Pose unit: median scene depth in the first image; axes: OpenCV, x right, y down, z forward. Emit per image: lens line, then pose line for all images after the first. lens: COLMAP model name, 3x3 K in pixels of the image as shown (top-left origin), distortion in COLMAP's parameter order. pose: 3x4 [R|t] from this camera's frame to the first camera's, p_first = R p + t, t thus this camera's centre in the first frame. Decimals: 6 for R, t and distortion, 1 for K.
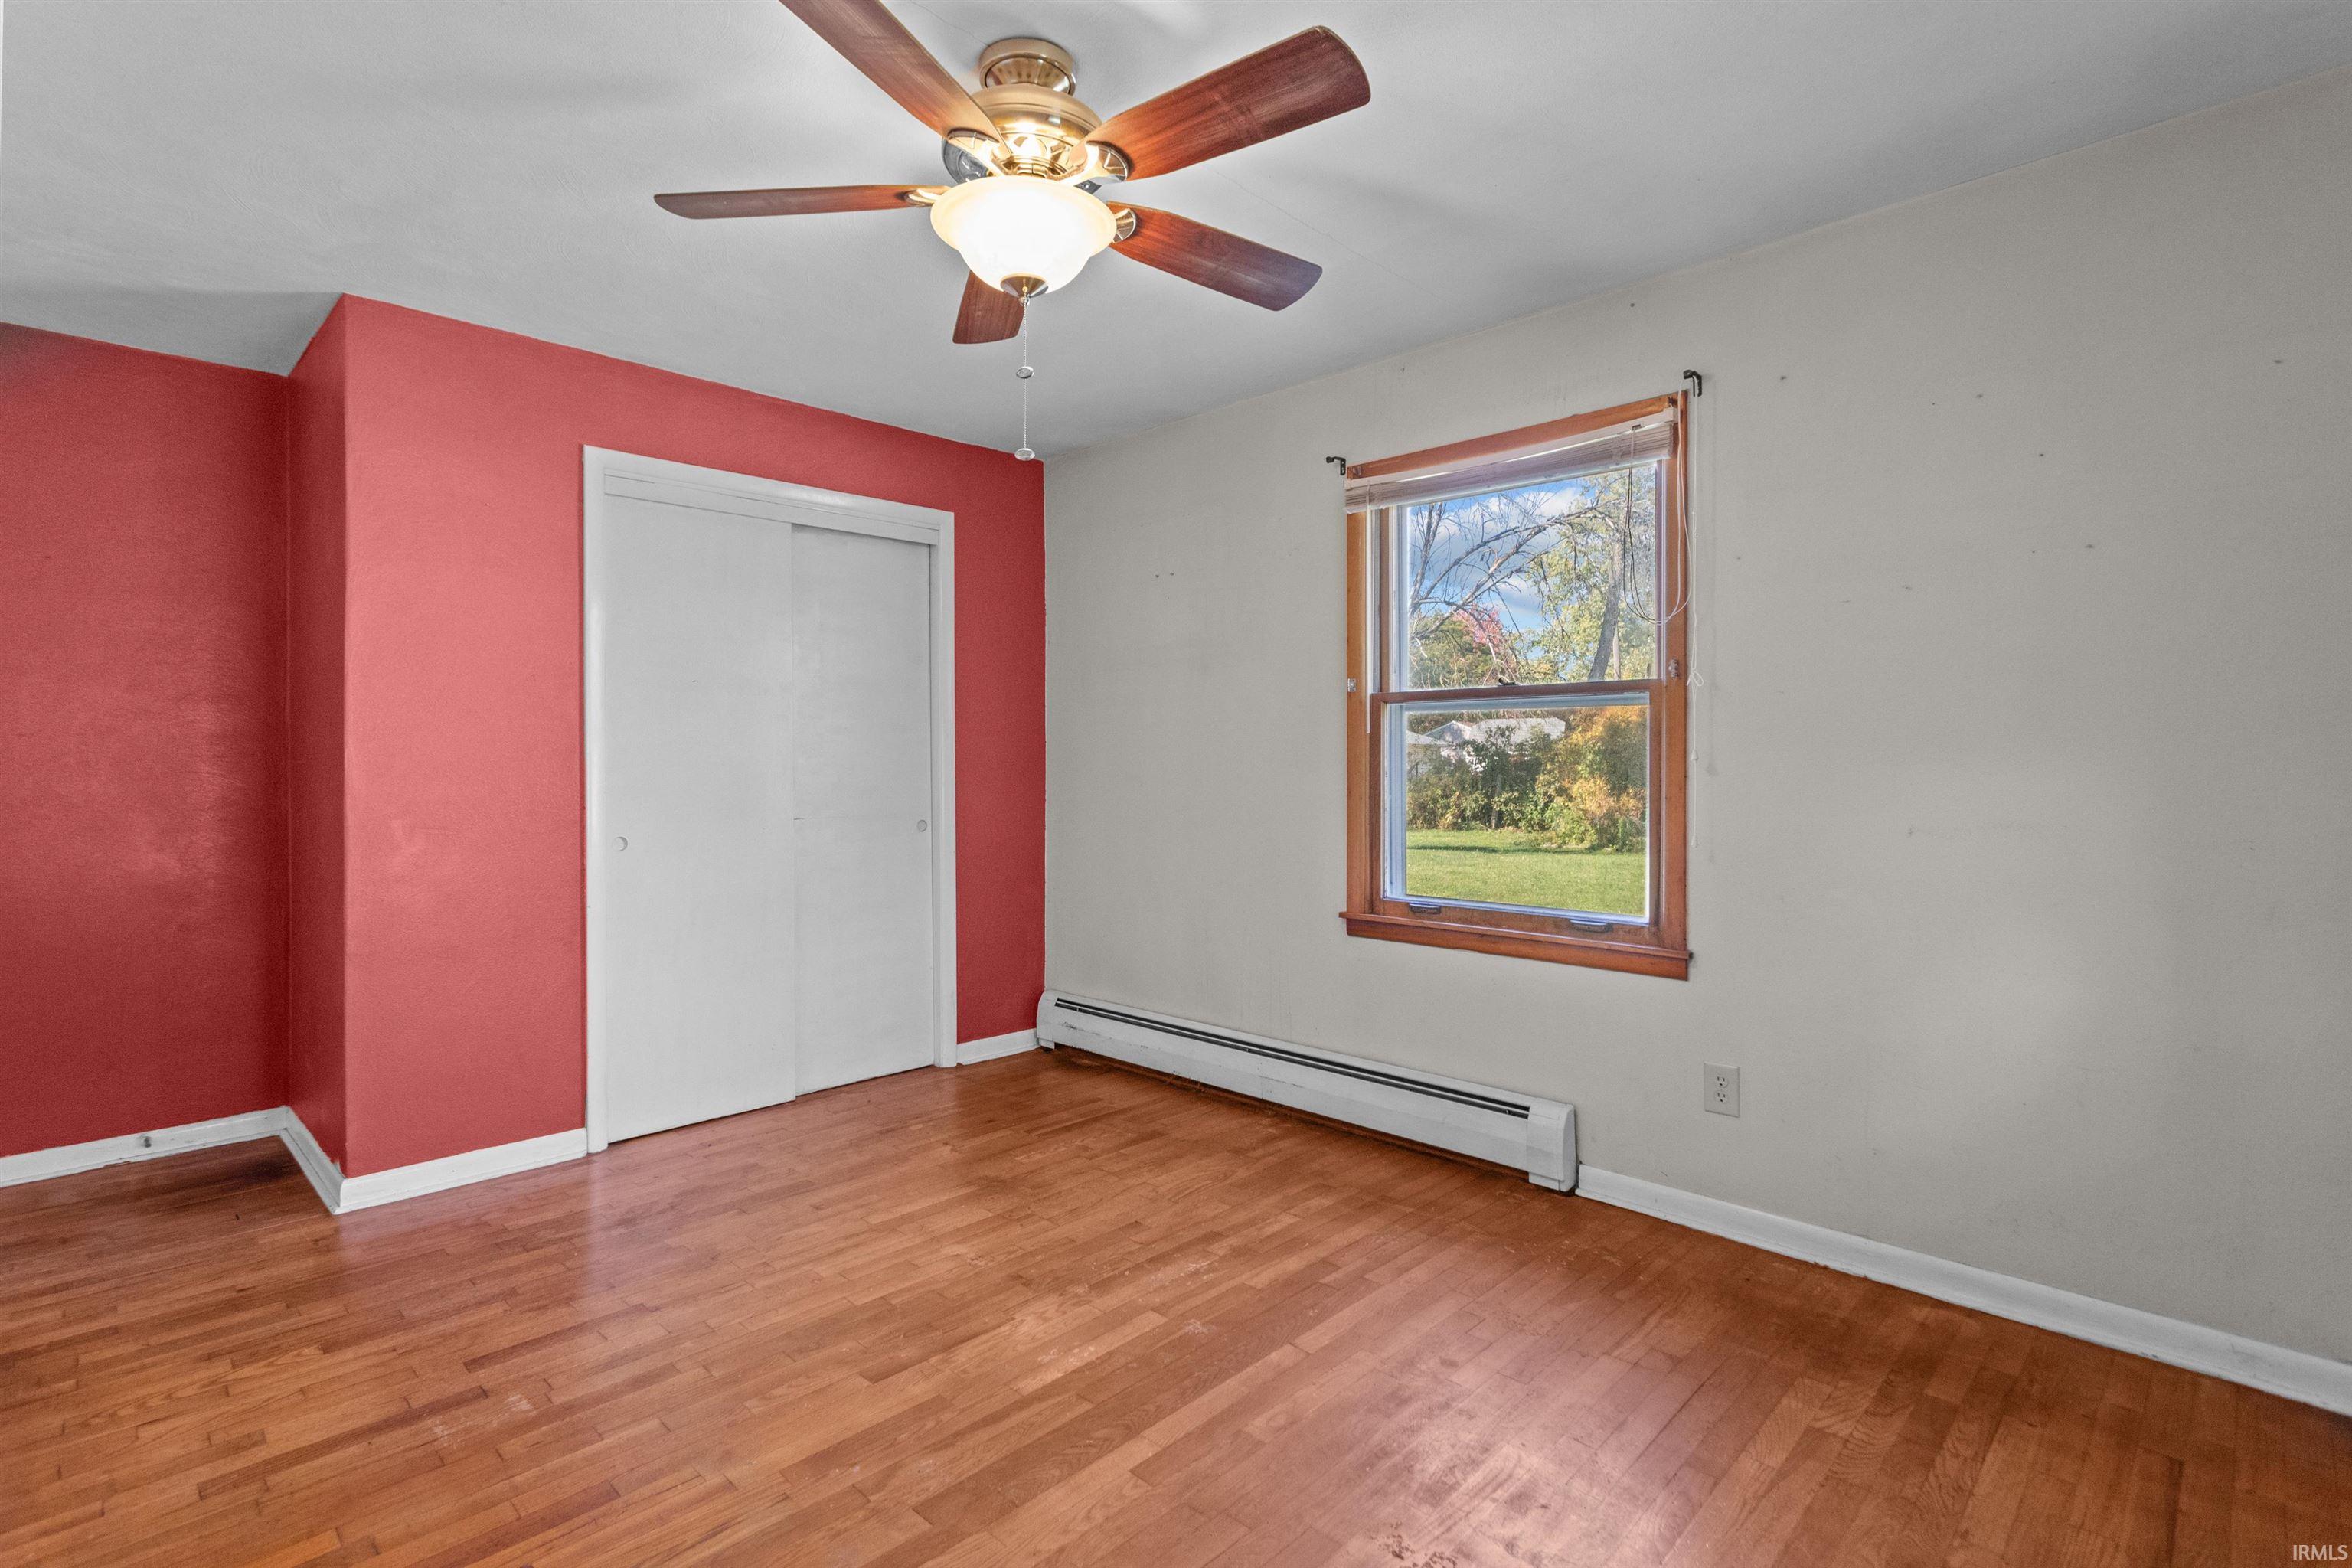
lens RADIAL K [[1105.2, 0, 1126.4], [0, 1105.2, 764.2], [0, 0, 1]] dist [0.003043, -0.000264]
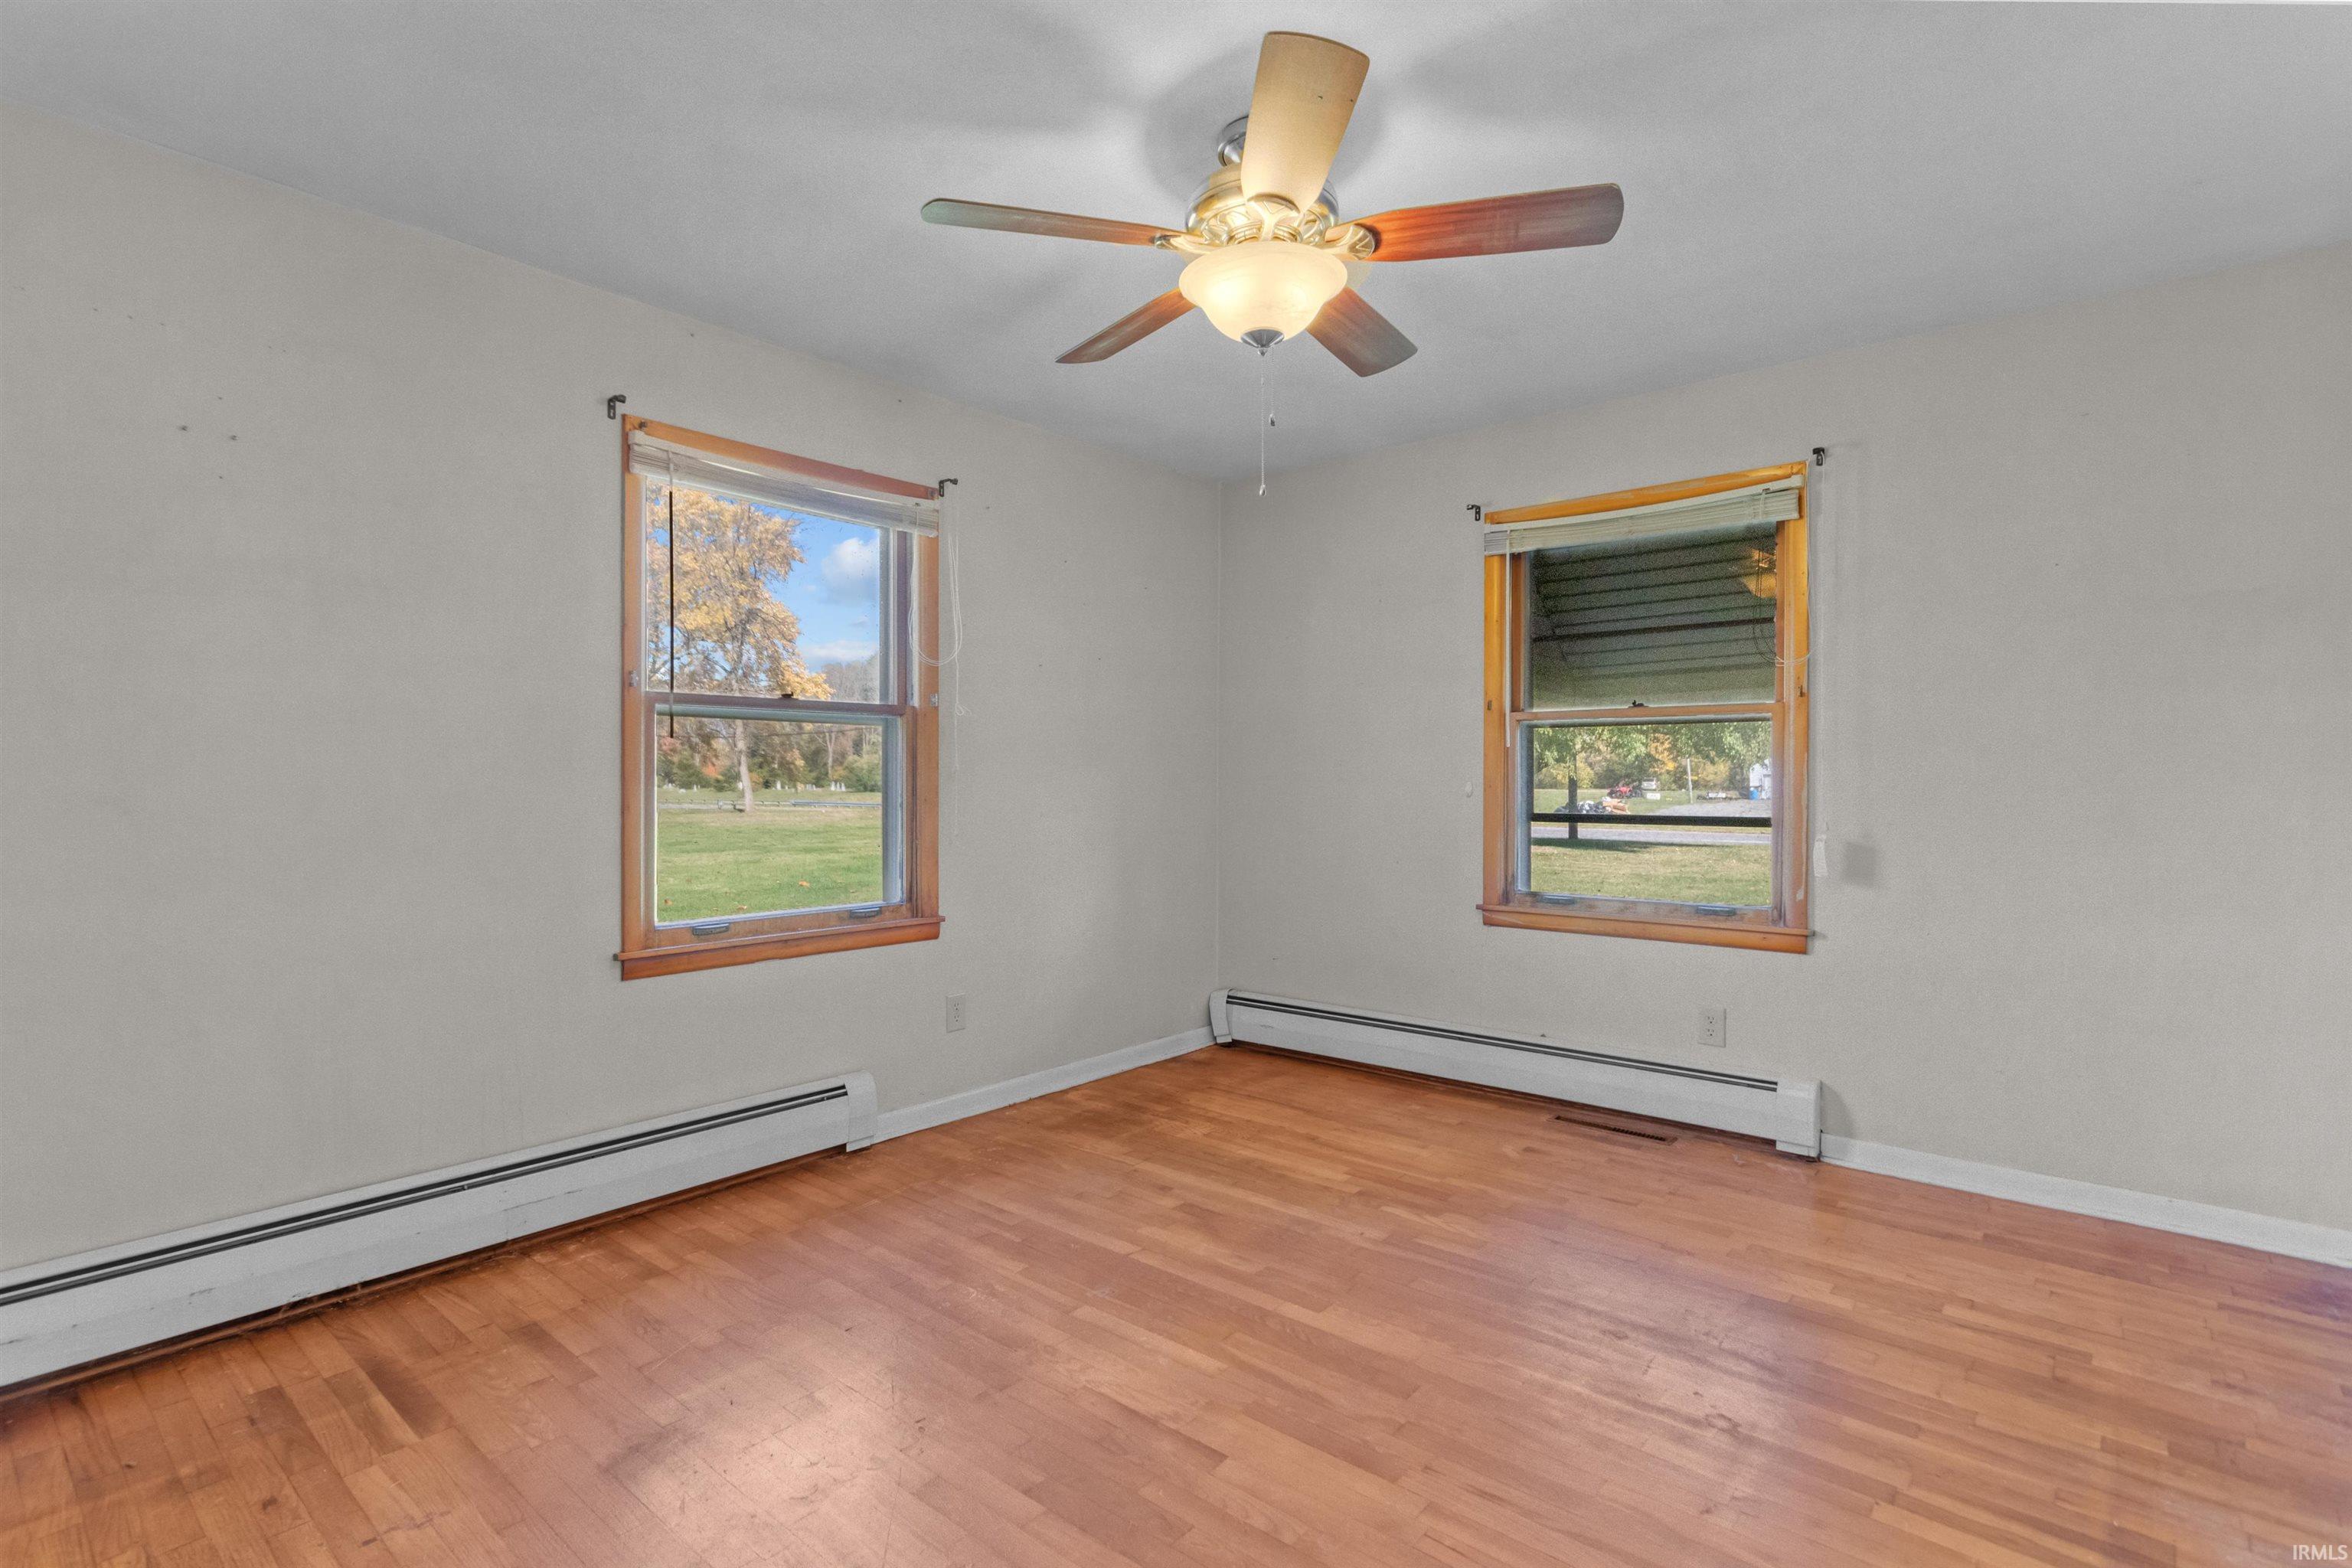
lens RADIAL K [[1105.2, 0, 1187.2], [0, 1105.2, 782.3], [0, 0, 1]] dist [0.003043, -0.000264]
pose [[-0.083874, -0.007678, 0.996447, -0.811261], [0.001189, 0.999969, 0.007805, 0.000224], [-0.996476, 0.001839, -0.083862, 0.799724]]
